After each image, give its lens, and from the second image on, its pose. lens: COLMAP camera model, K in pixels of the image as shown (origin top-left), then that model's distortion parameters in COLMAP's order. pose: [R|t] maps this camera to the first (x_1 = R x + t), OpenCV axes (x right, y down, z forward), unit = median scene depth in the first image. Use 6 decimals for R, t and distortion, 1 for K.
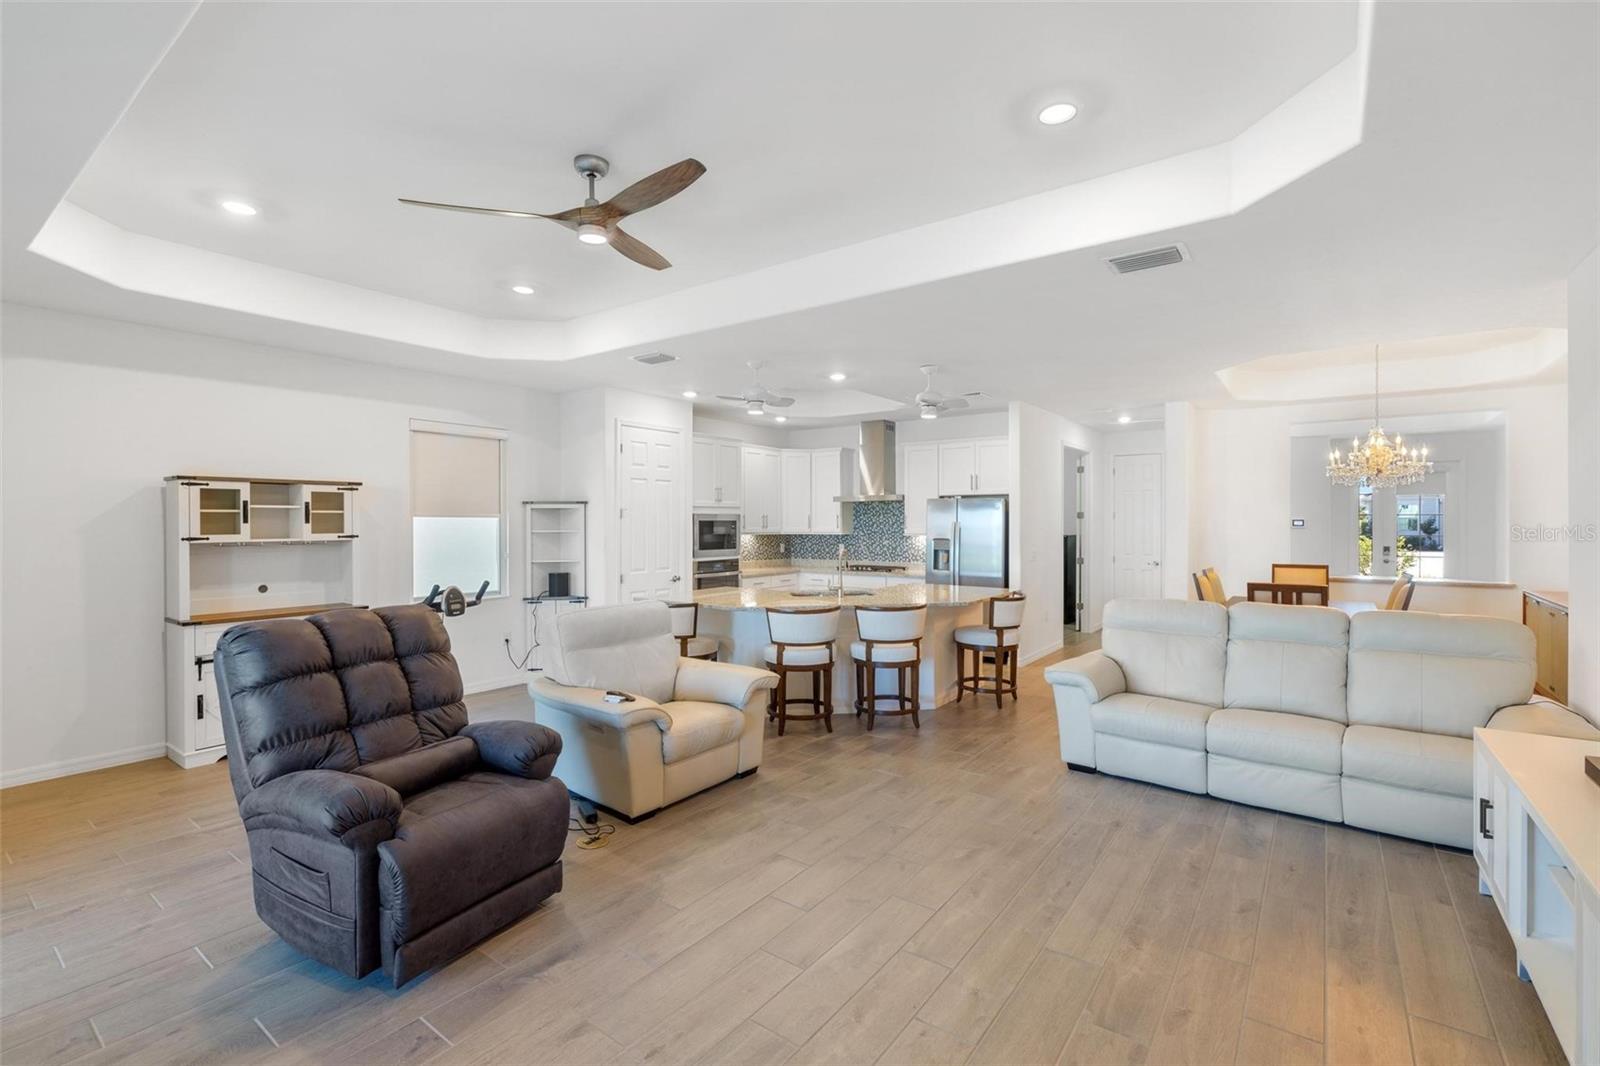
lens RADIAL K [[712.6, 0, 805.2], [0, 712.6, 529.9], [0, 0, 1]] dist [0.002268, -0.000015]
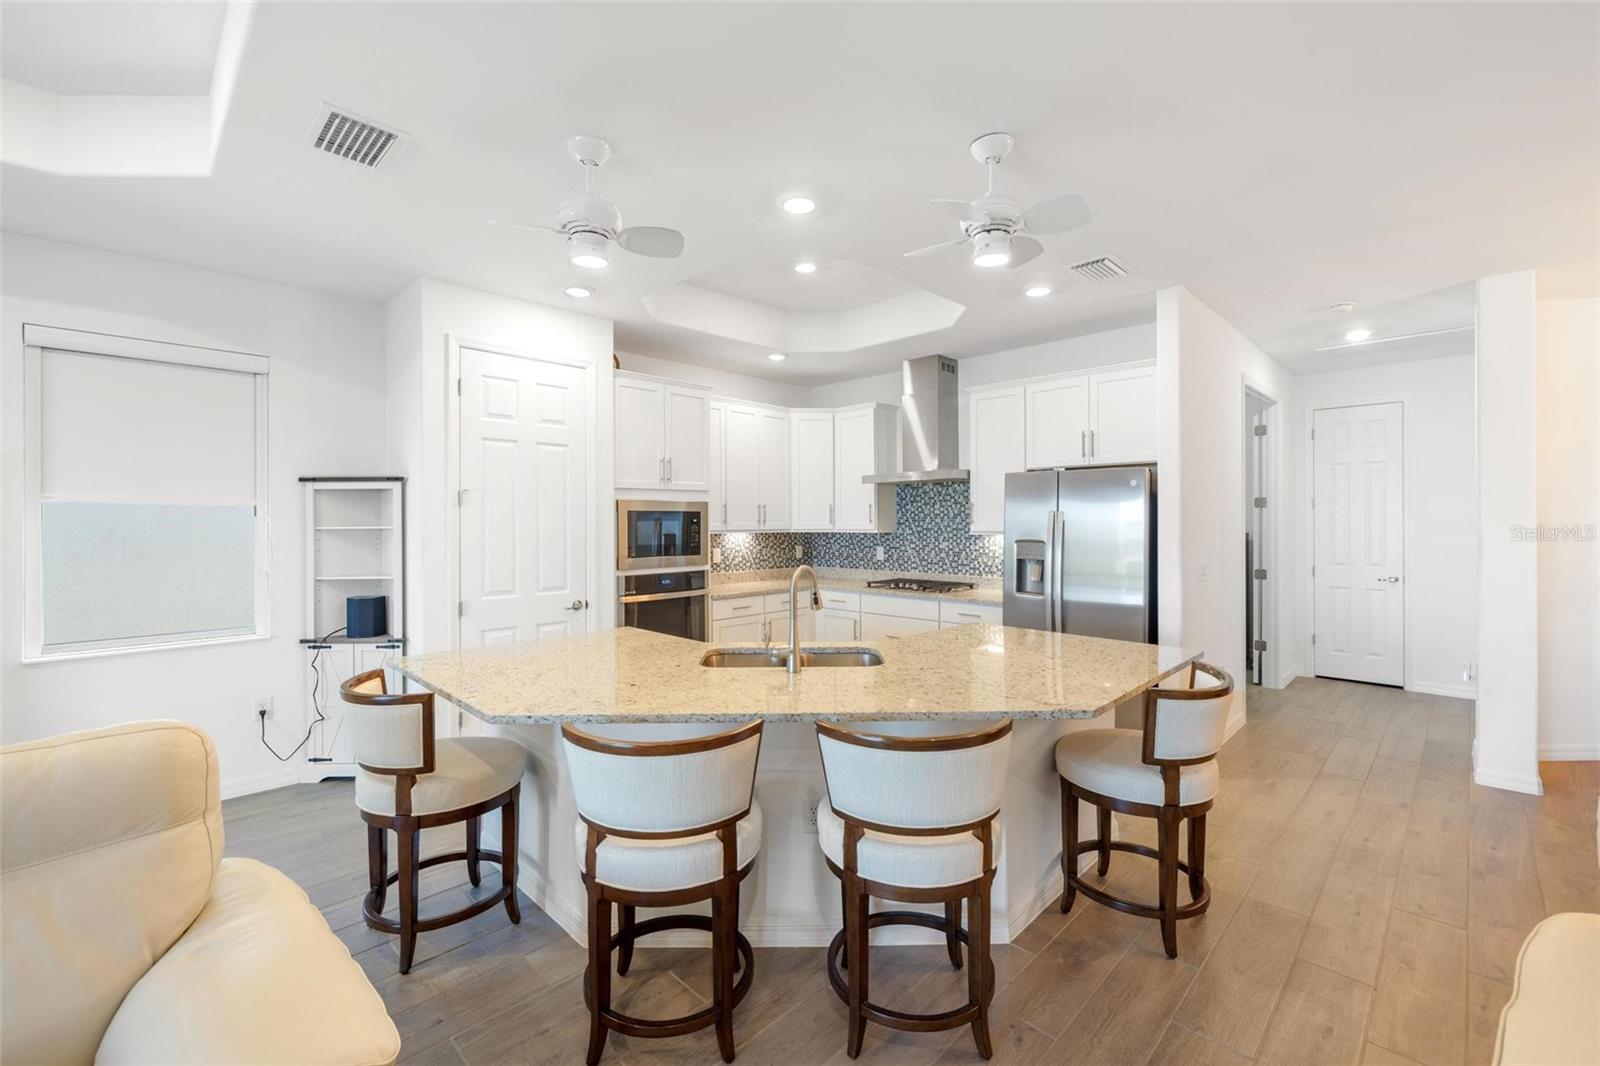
lens RADIAL K [[672.6, 0, 802.5], [0, 672.6, 522.2], [0, 0, 1]] dist [0.000604, -0.000757]
pose [[0.988865, -0.002498, -0.148791, 0.101435], [0.001248, 0.999963, -0.008498, 0.002380], [0.148807, 0.008218, 0.988832, 0.487684]]
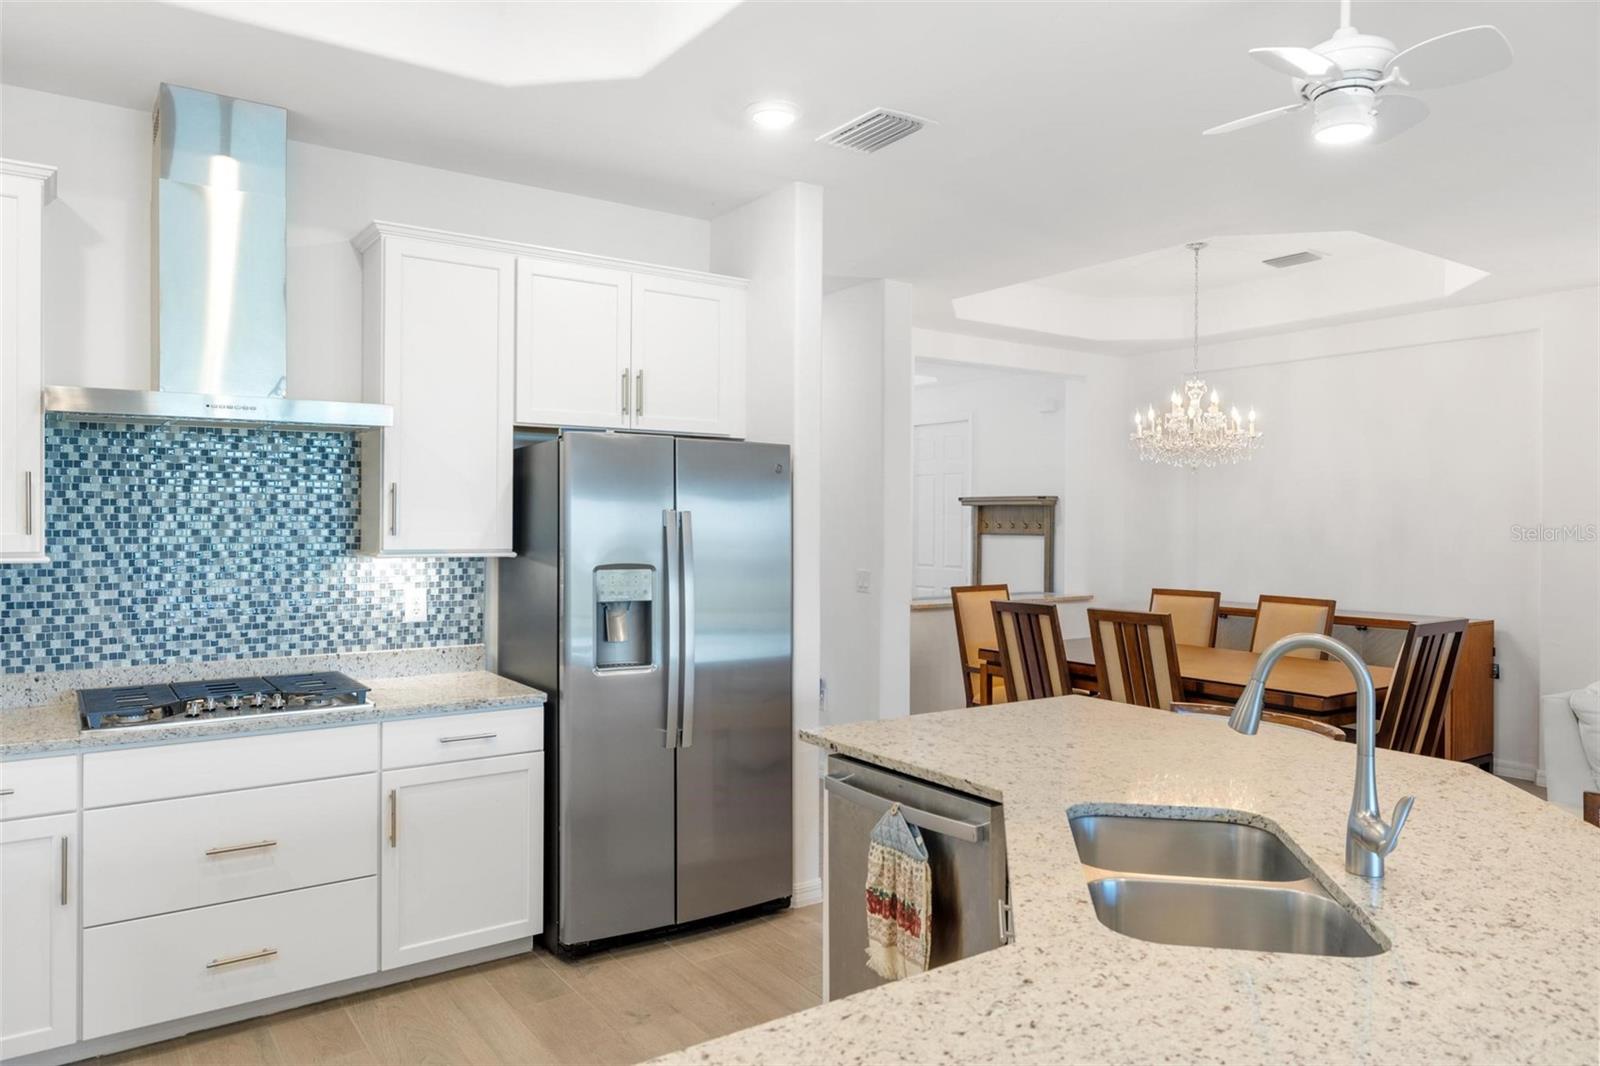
lens RADIAL K [[1072.6, 0, 805.0], [0, 1072.6, 521.2], [0, 0, 1]] dist [0.004890, -0.002962]
pose [[0.325542, 0.000179, 0.945528, -0.248808], [0.007632, 0.999967, -0.002817, -0.004767], [-0.945497, 0.008133, 0.325530, 0.891131]]
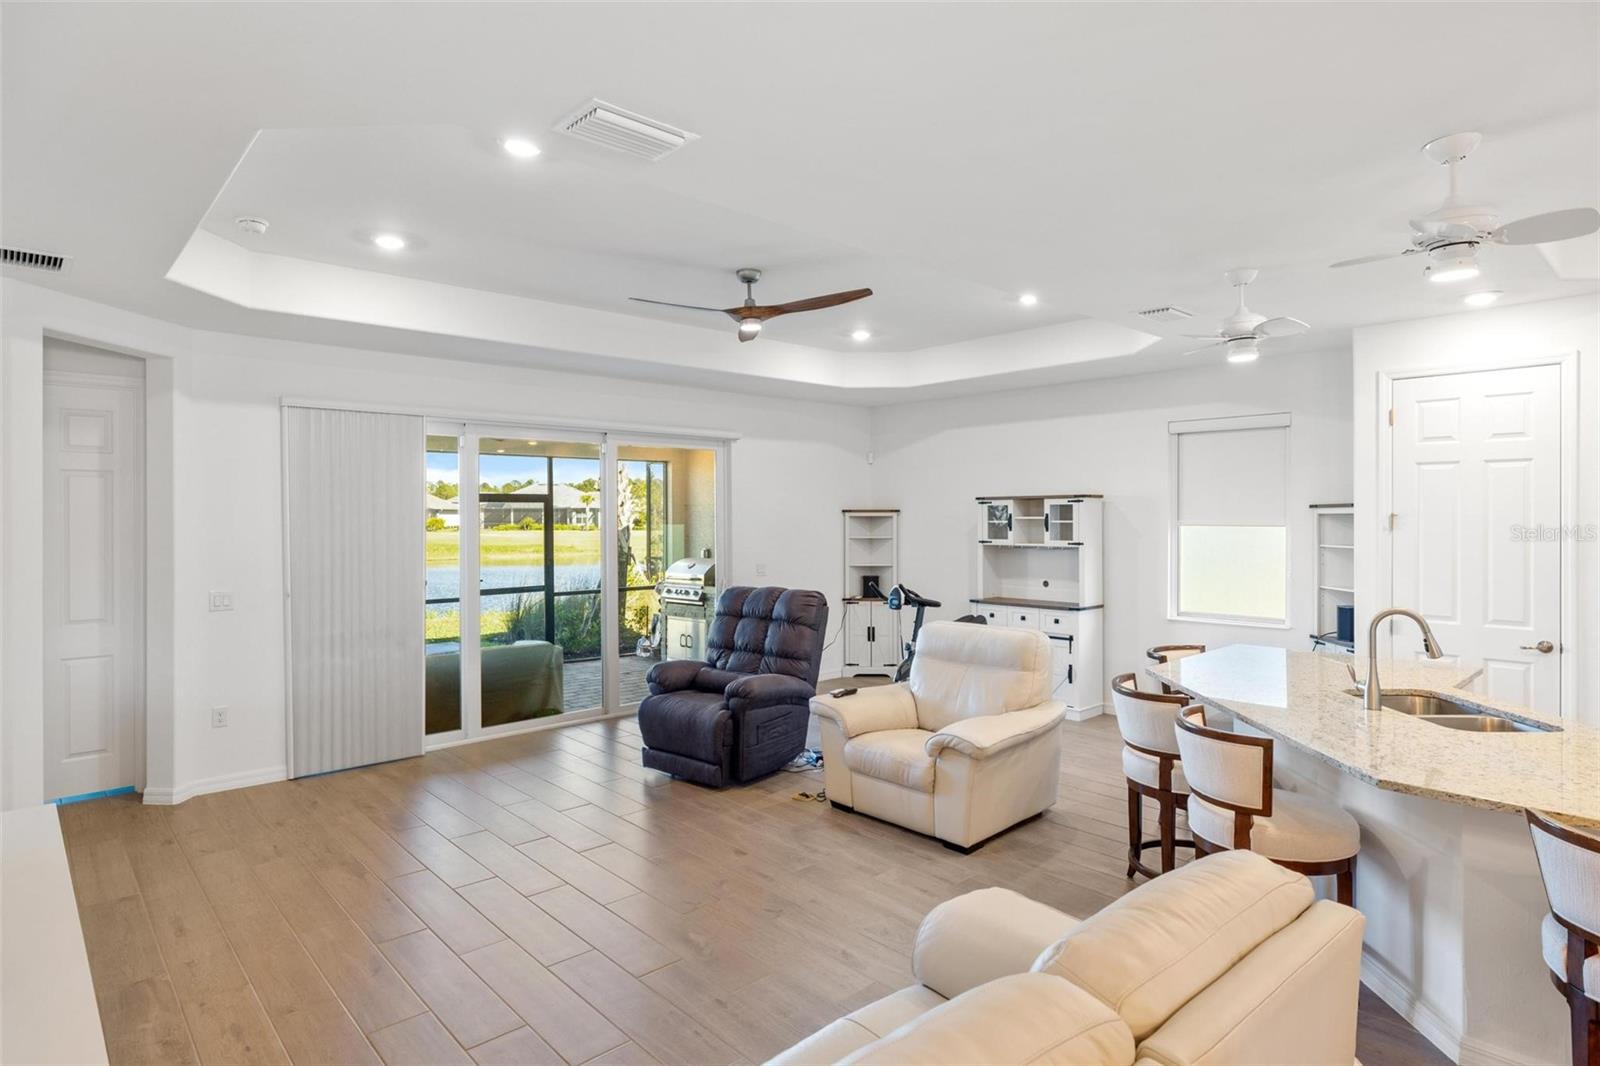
lens RADIAL K [[865.1, 0, 798.4], [0, 865.1, 517.8], [0, 0, 1]] dist [-0.000059, -0.001127]
pose [[-0.196687, 0.002121, -0.980464, 0.576325], [-0.008397, 0.999957, 0.003848, -0.024608], [0.980430, 0.008990, -0.196661, 0.631130]]
